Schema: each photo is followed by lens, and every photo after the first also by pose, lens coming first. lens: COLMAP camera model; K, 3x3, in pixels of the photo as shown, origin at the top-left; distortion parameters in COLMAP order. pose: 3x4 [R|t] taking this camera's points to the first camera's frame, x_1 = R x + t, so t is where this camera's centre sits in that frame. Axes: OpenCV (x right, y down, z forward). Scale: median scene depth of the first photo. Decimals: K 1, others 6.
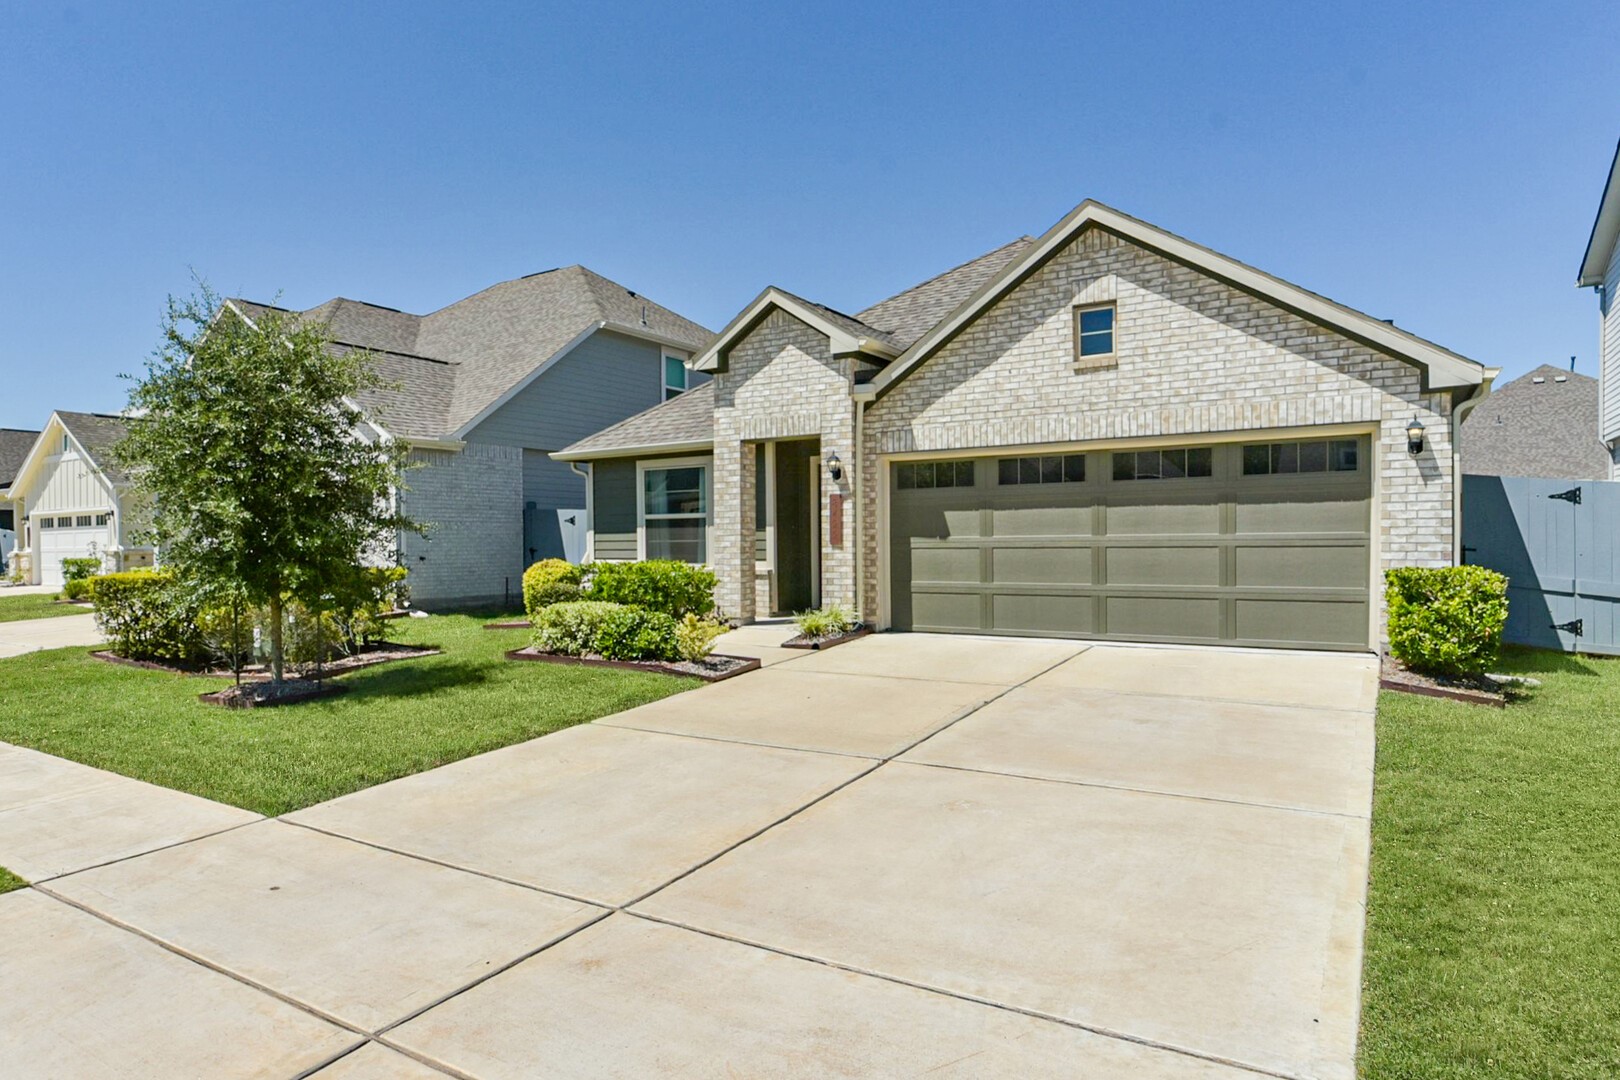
lens RADIAL K [[665.8, 0, 838.1], [0, 665.8, 536.8], [0, 0, 1]] dist [-0.000063, 0.025978]
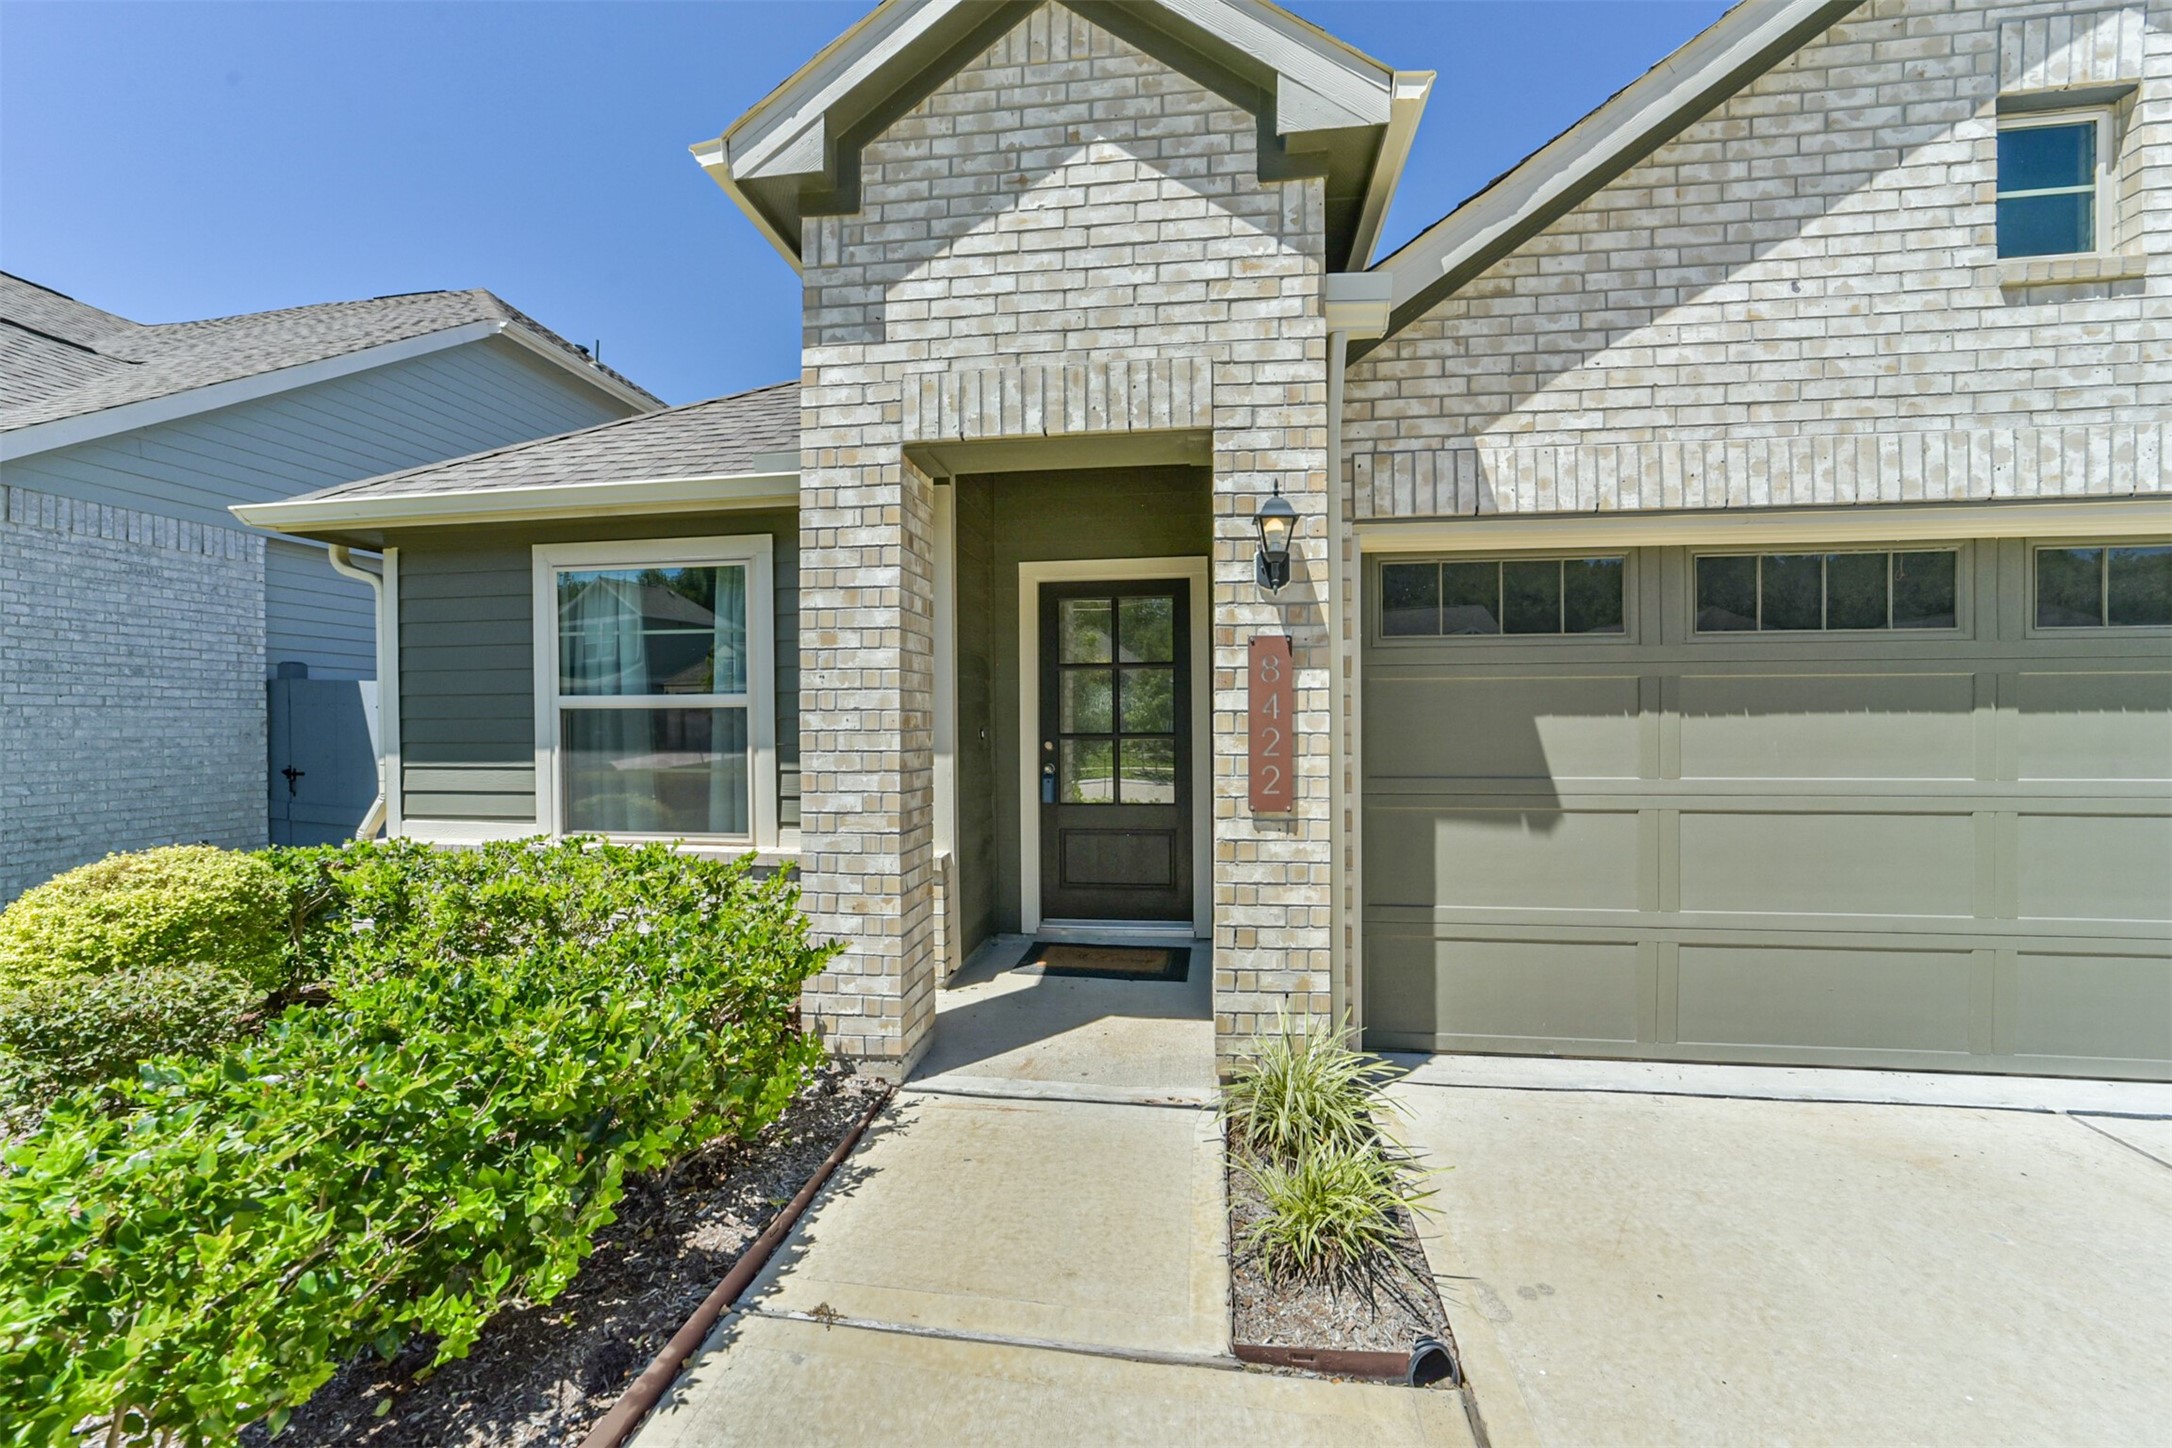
lens RADIAL K [[782.6, 0, 1110.9], [0, 782.6, 739.5], [0, 0, 1]] dist [-0.027135, 0.007417]
pose [[0.957896, 0.004149, 0.287085, -0.168411], [-0.007962, 0.999895, 0.012116, -0.023063], [-0.287005, -0.013892, 0.957828, 0.696431]]
